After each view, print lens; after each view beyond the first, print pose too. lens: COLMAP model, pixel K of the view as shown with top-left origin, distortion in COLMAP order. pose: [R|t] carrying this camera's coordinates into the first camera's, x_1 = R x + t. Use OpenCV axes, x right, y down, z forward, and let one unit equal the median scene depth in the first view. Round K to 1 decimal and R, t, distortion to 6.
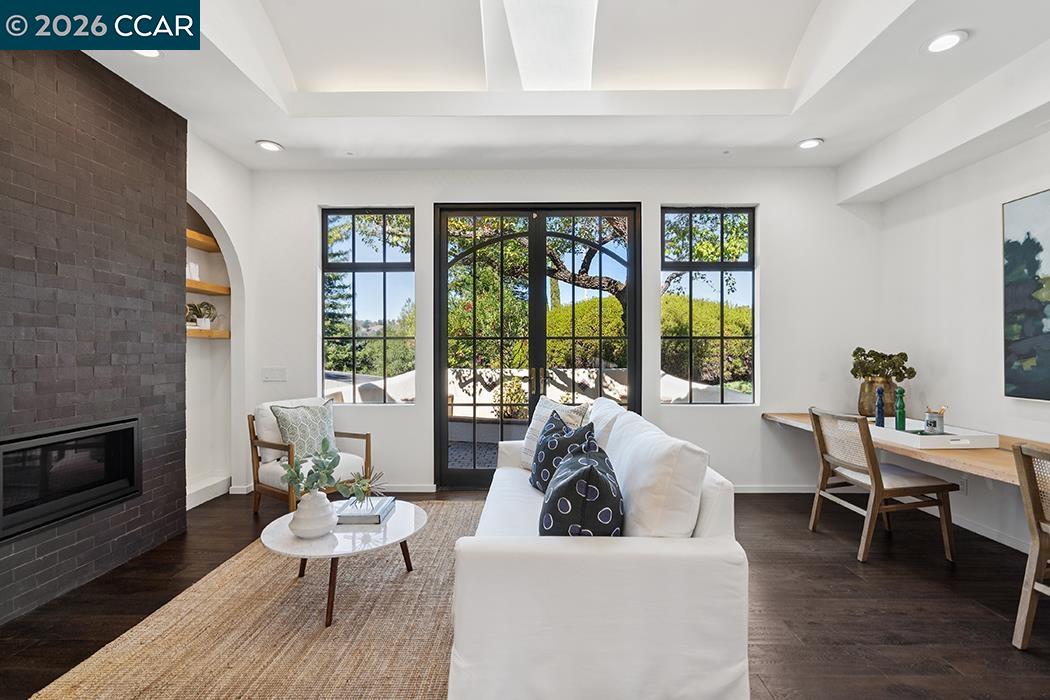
lens RADIAL K [[482.0, 0, 524.4], [0, 482.0, 351.8], [0, 0, 1]] dist [-0.007812, 0.001343]
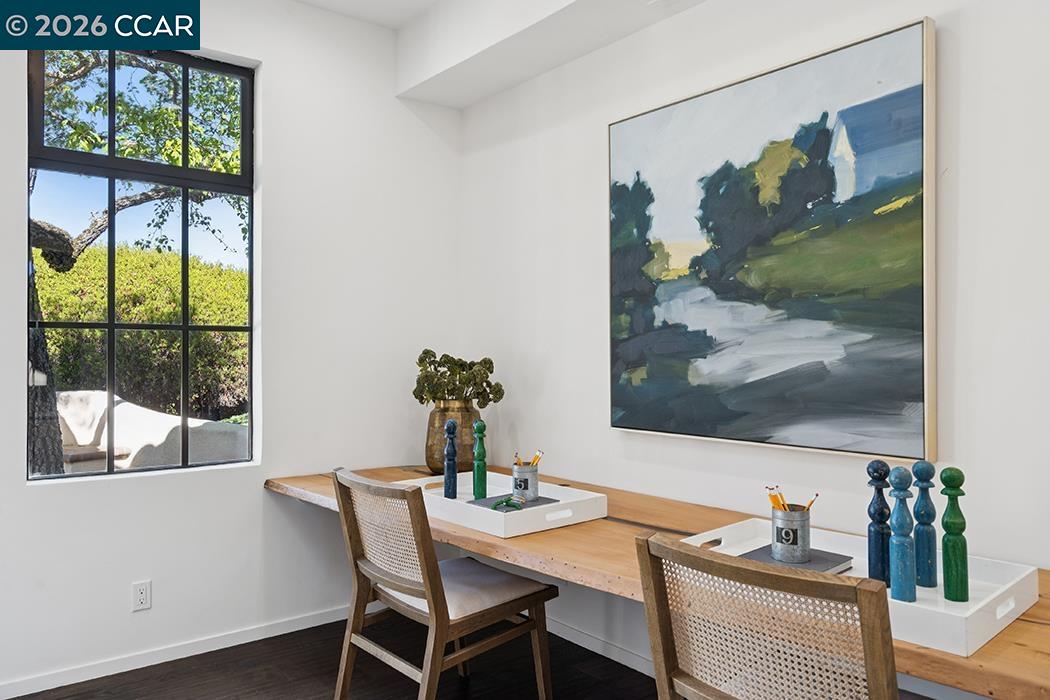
lens RADIAL K [[758.1, 0, 523.2], [0, 758.1, 356.3], [0, 0, 1]] dist [-0.007696, -0.000980]
pose [[0.769785, -0.000615, 0.638303, 0.254852], [0.001040, 0.999999, -0.000292, -0.000711], [-0.638303, 0.000889, 0.769785, 0.282452]]
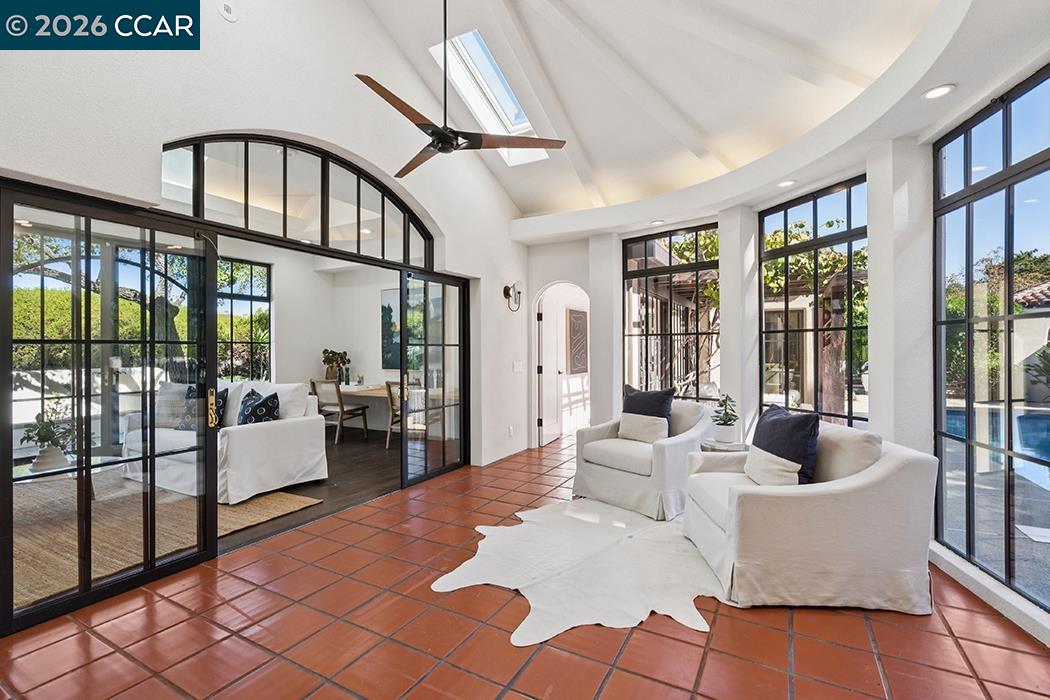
lens RADIAL K [[482.0, 0, 524.5], [0, 482.0, 350.5], [0, 0, 1]] dist [-0.007812, 0.001343]
pose [[0.466089, -0.003104, 0.884733, -0.782615], [0.004879, 0.999988, 0.000938, -0.000543], [-0.884725, 0.003879, 0.466098, -0.741596]]
